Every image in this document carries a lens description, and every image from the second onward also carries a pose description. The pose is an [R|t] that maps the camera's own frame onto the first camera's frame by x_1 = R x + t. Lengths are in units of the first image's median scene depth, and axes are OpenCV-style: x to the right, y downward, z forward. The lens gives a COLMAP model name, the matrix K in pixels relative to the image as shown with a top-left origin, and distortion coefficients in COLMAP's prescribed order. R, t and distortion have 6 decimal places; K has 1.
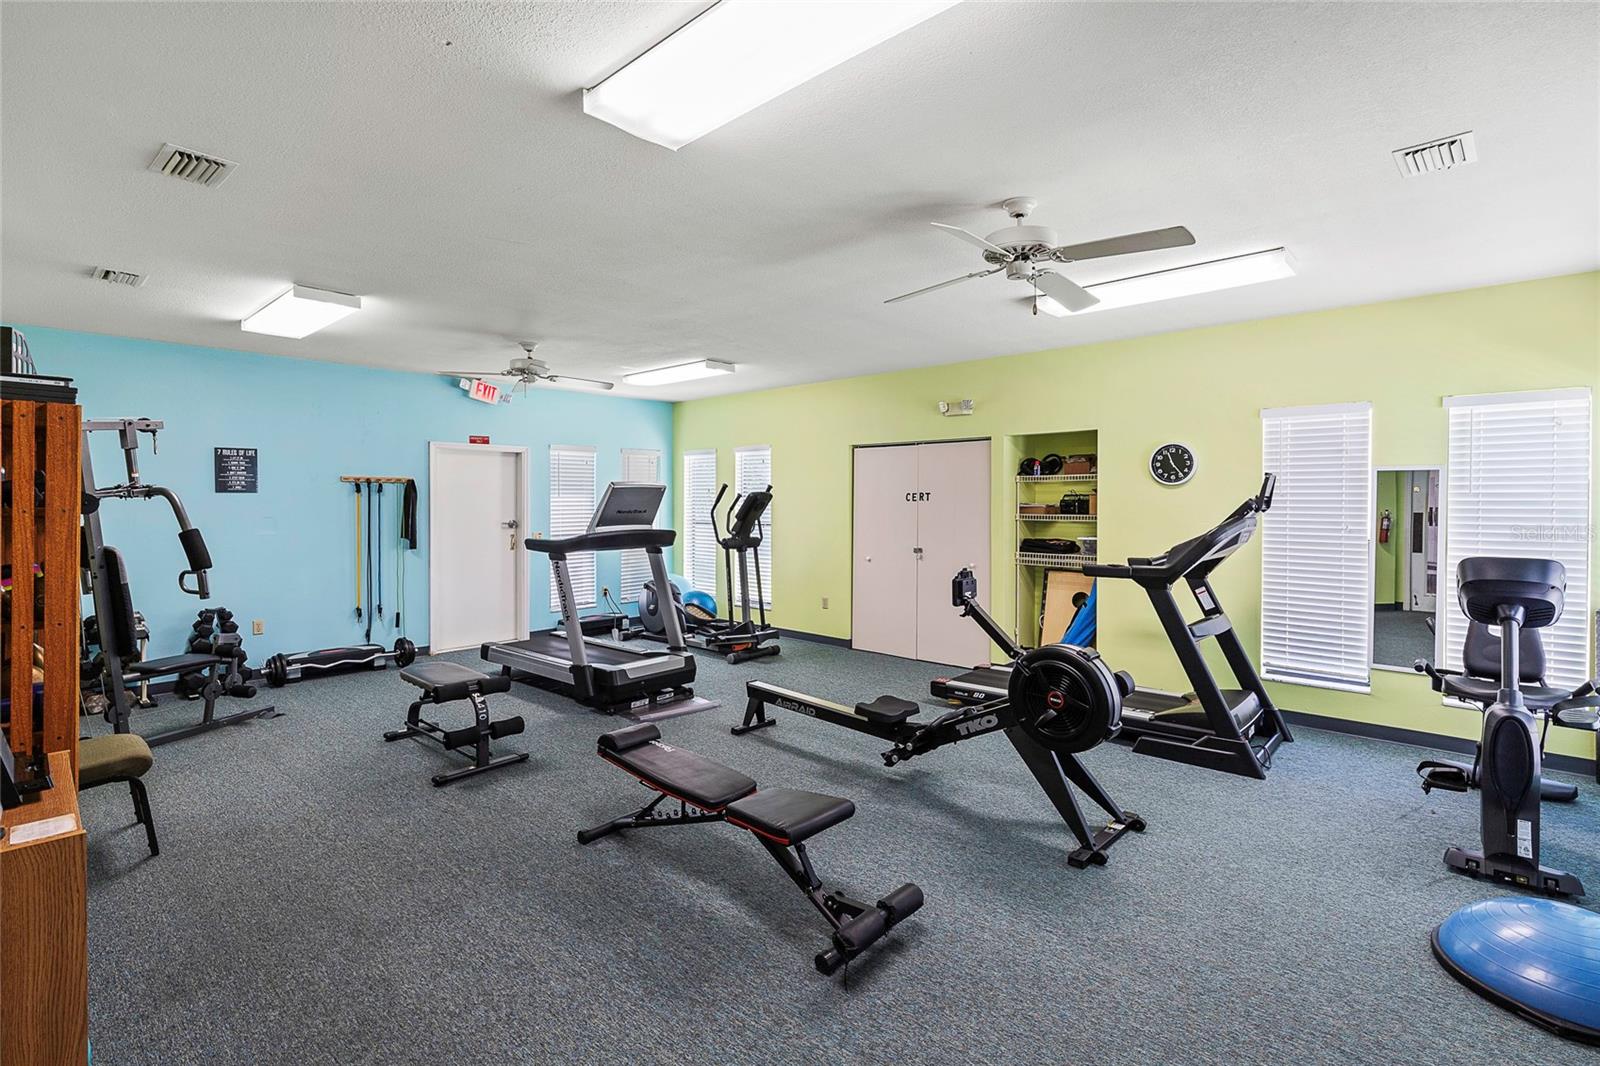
lens RADIAL K [[761.8, 0, 772.0], [0, 761.8, 529.3], [0, 0, 1]] dist [0.000671, 0.000010]
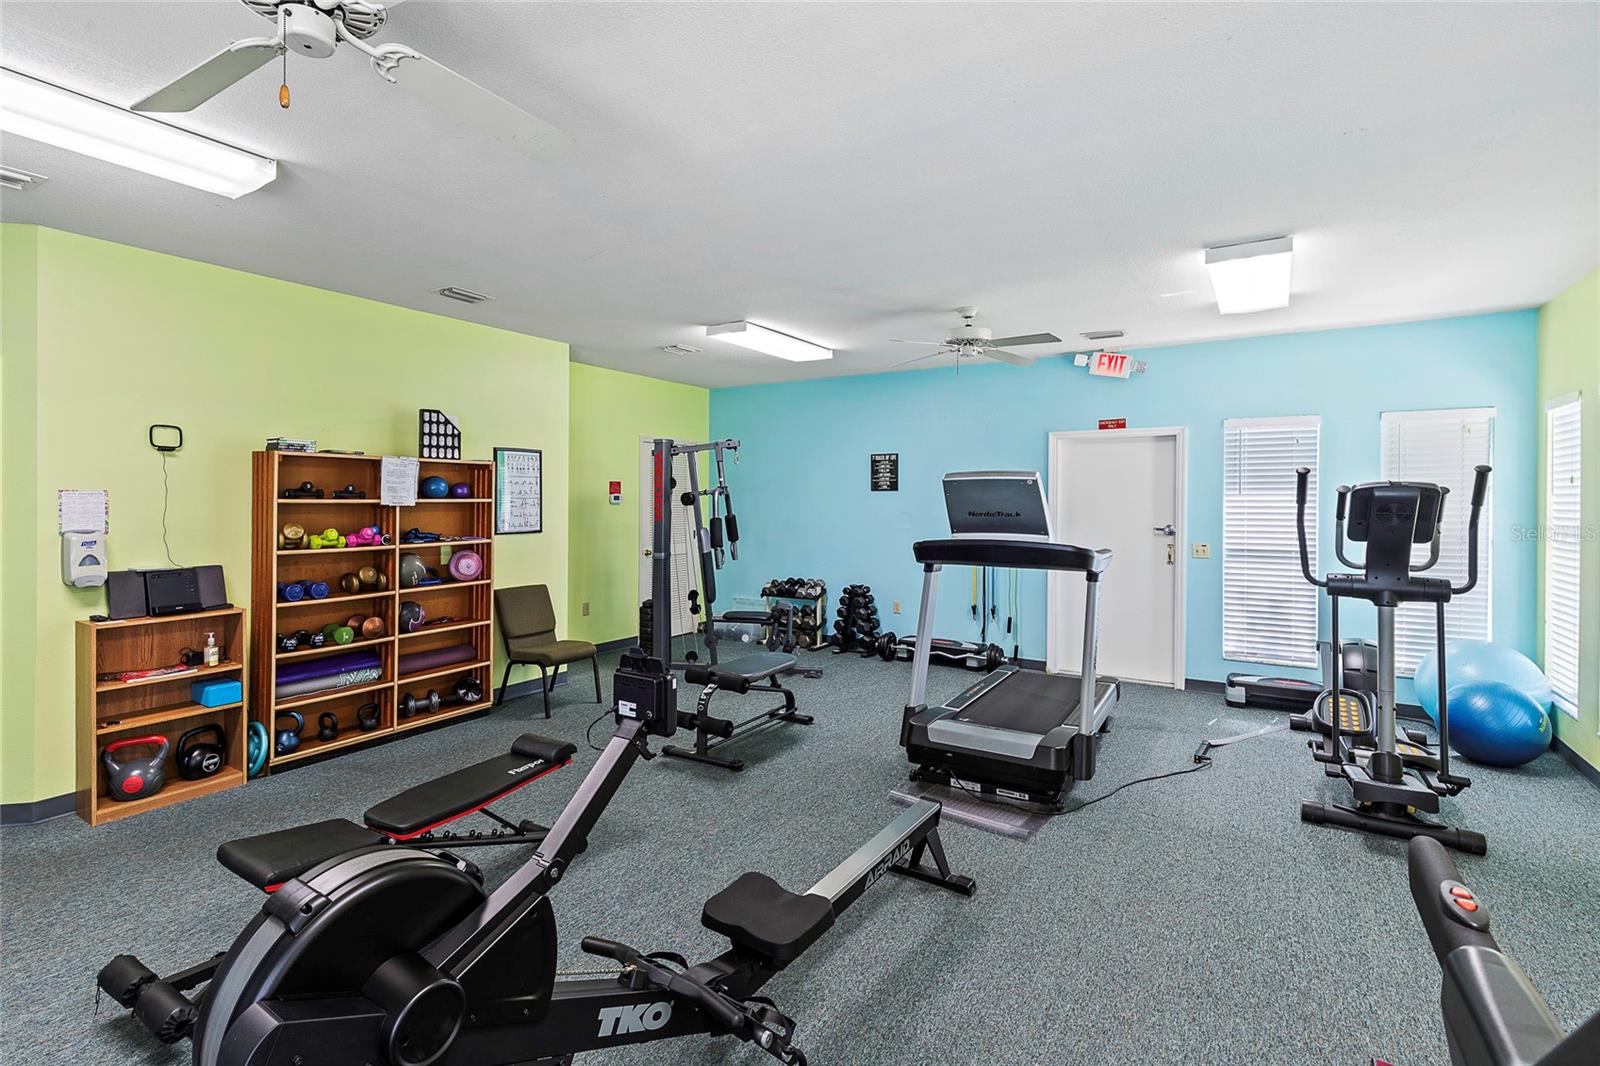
lens RADIAL K [[761.8, 0, 772.0], [0, 761.8, 529.3], [0, 0, 1]] dist [0.000671, 0.000010]
pose [[0.178517, 0.045471, -0.982886, 0.380010], [-0.040386, 0.998428, 0.038855, -0.024209], [0.983108, 0.032758, 0.180073, 0.538091]]
